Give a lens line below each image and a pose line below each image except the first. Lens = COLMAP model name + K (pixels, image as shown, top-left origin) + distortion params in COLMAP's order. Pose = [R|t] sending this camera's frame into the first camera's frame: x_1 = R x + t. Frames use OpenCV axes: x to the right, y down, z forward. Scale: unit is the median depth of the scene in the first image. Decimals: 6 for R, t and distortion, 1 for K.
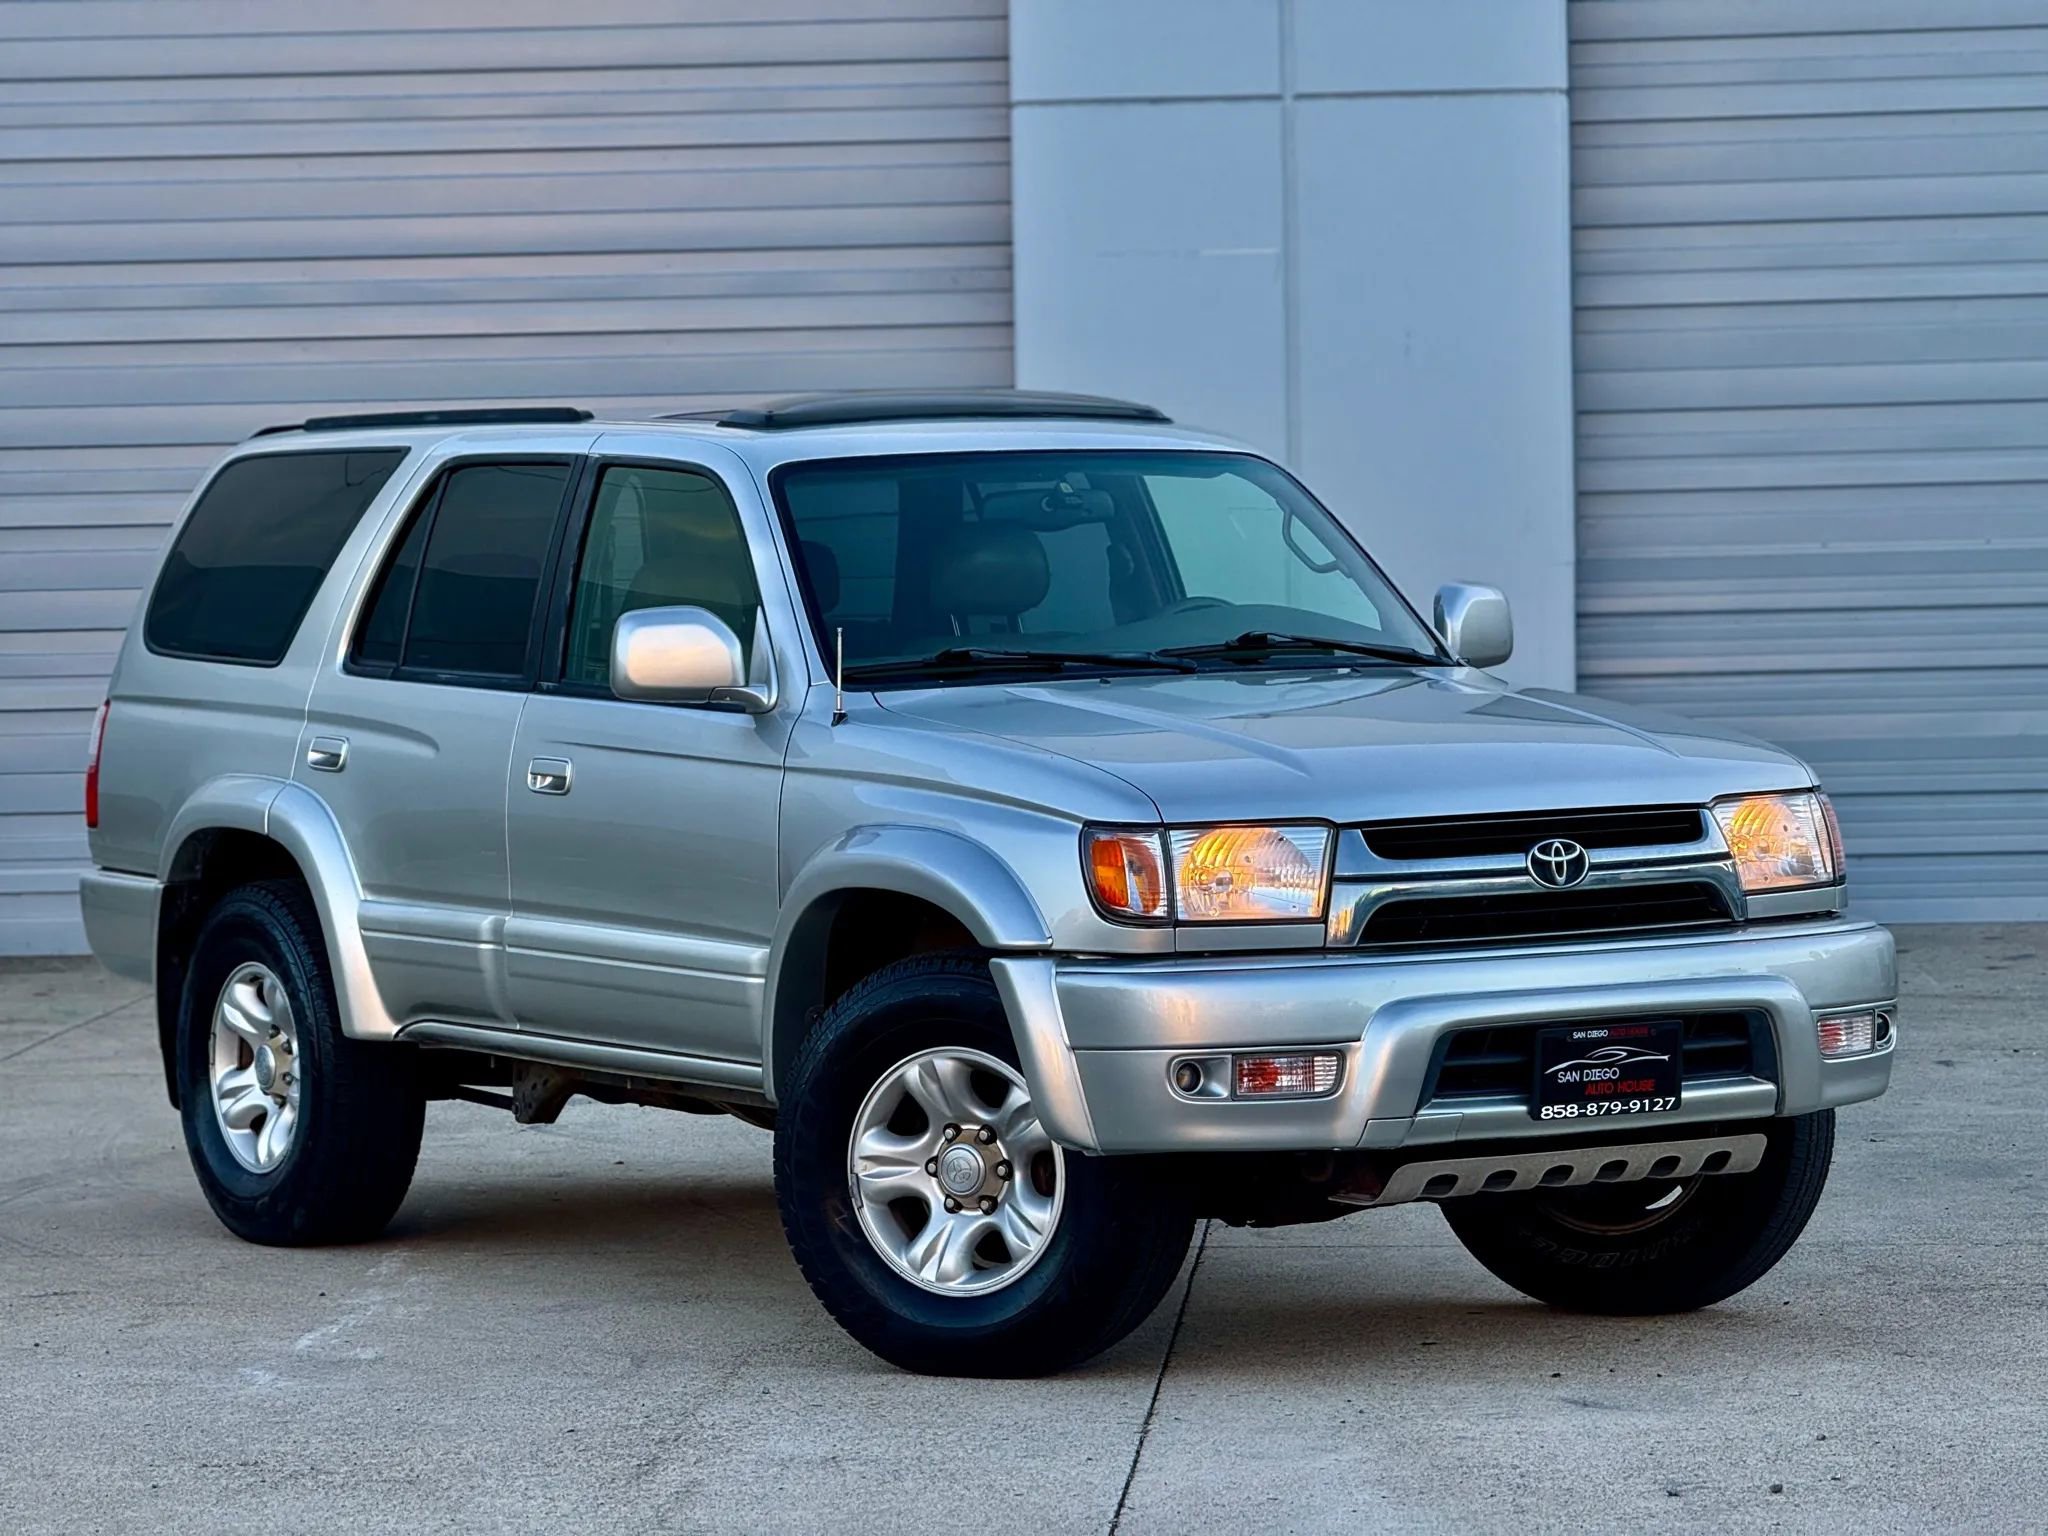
lens RADIAL K [[7186.0, 0, 1024.0], [0, 7186.0, 768.0], [0, 0, 1]] dist [0.137415, -0.294218]
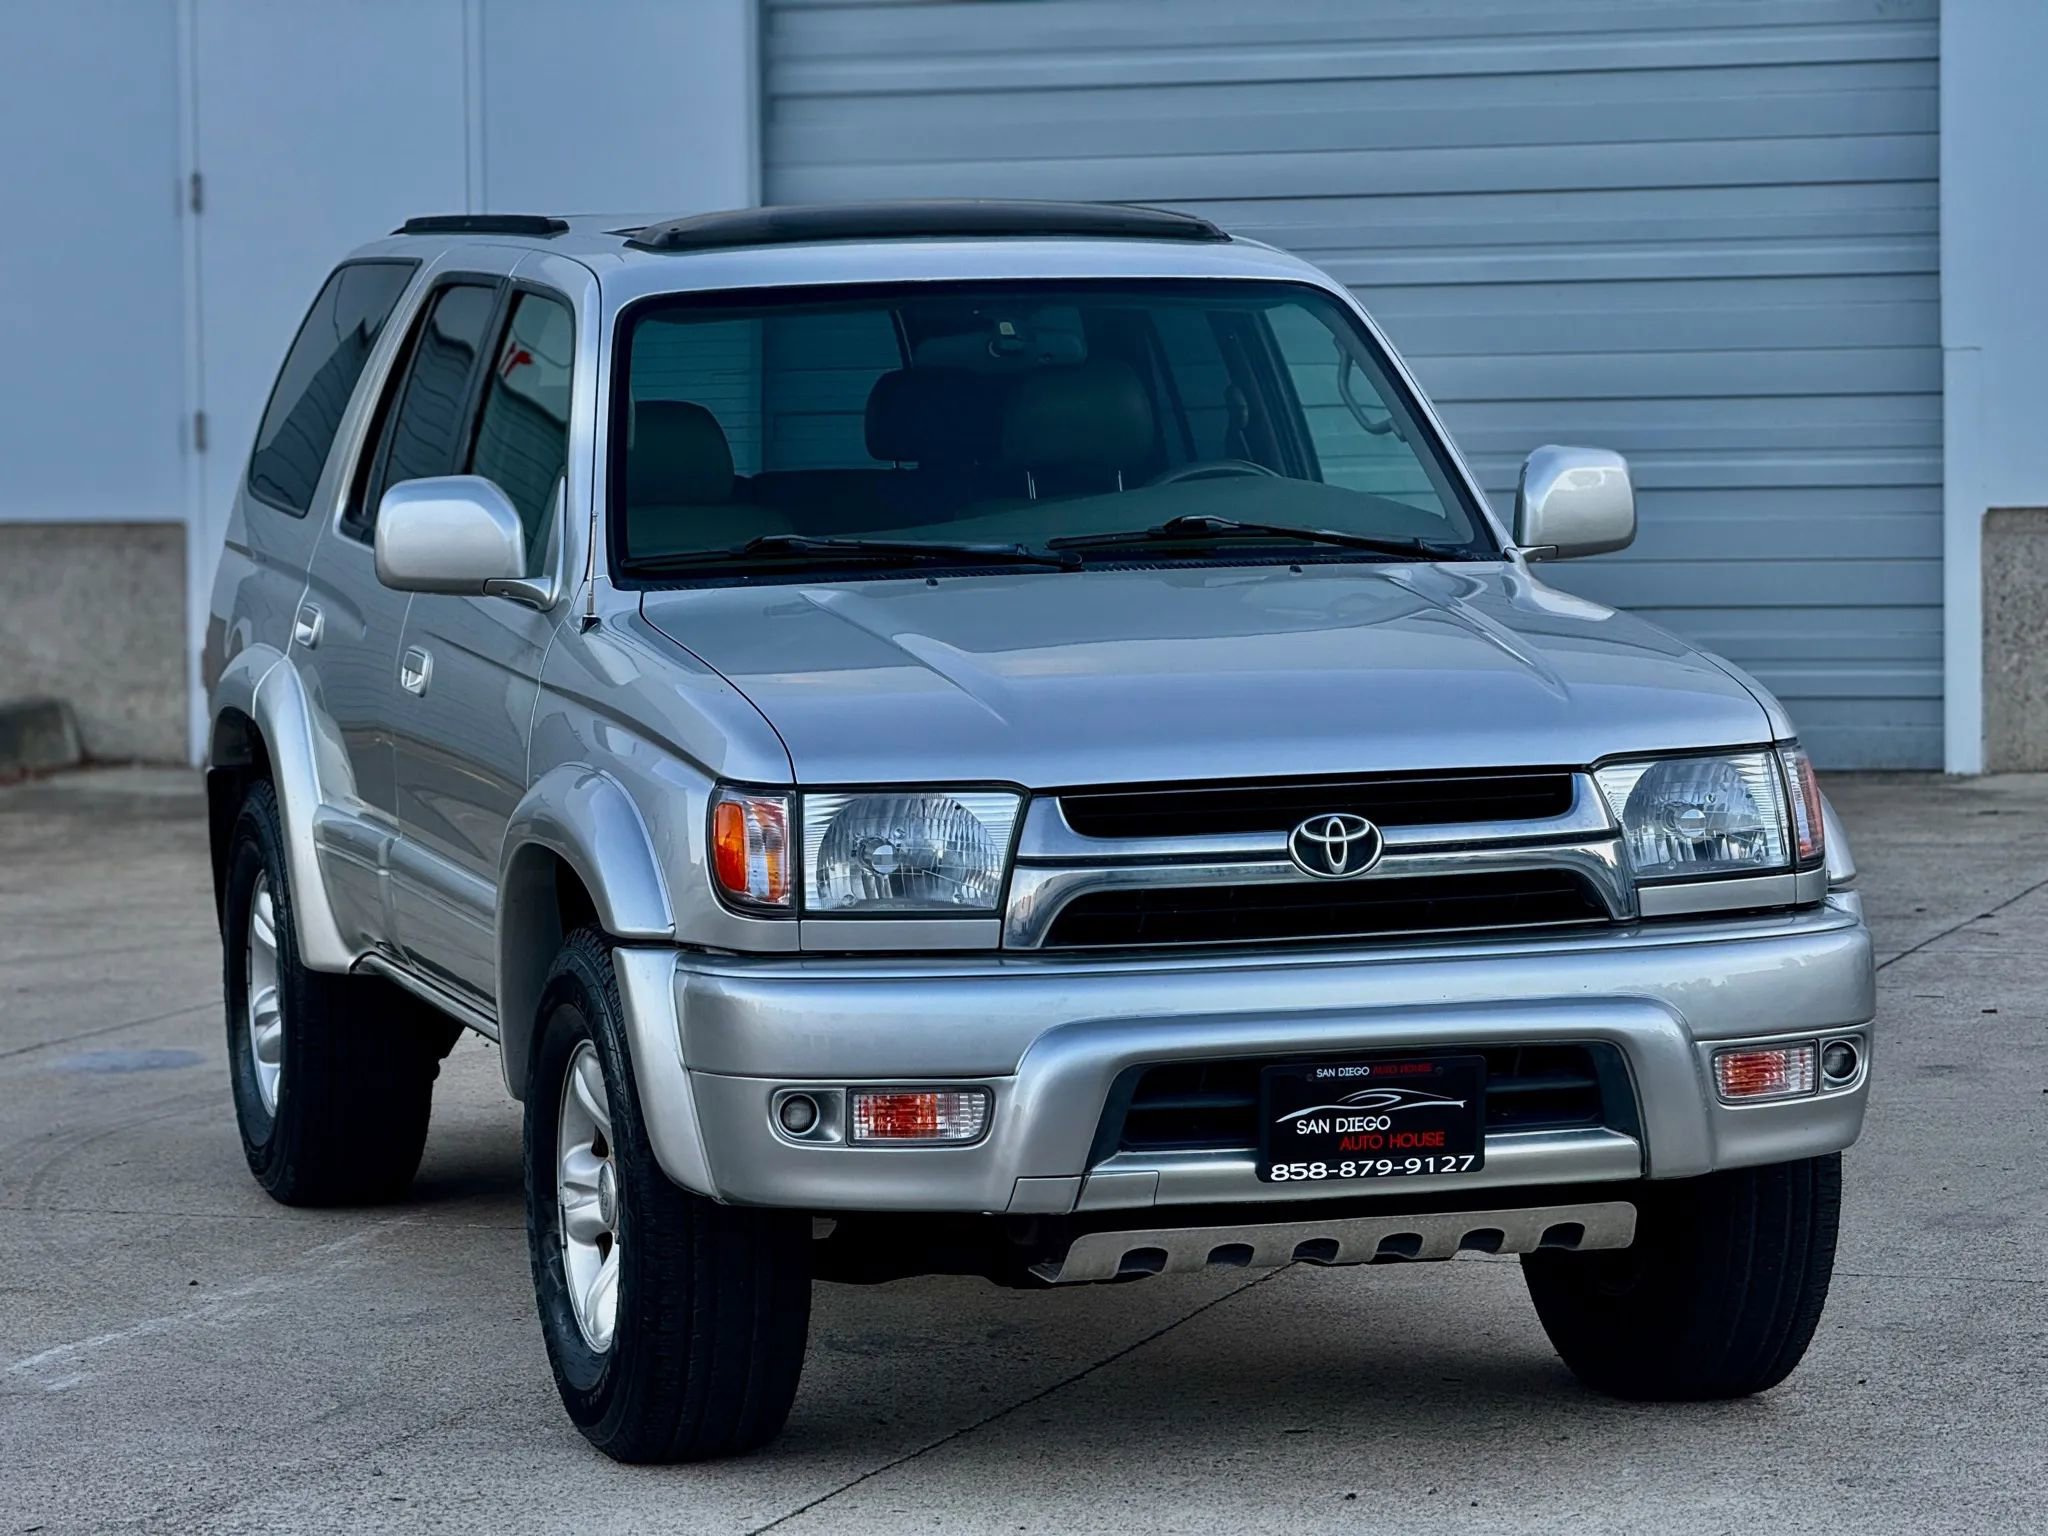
lens RADIAL K [[7267.9, 0, 1024.0], [0, 7267.9, 768.0], [0, 0, 1]] dist [0.233269, -0.304827]
pose [[0.961820, 0.025222, -0.272517, 0.249676], [-0.013208, 0.998862, 0.045832, -0.029643], [0.273363, -0.040482, 0.961059, 0.240345]]
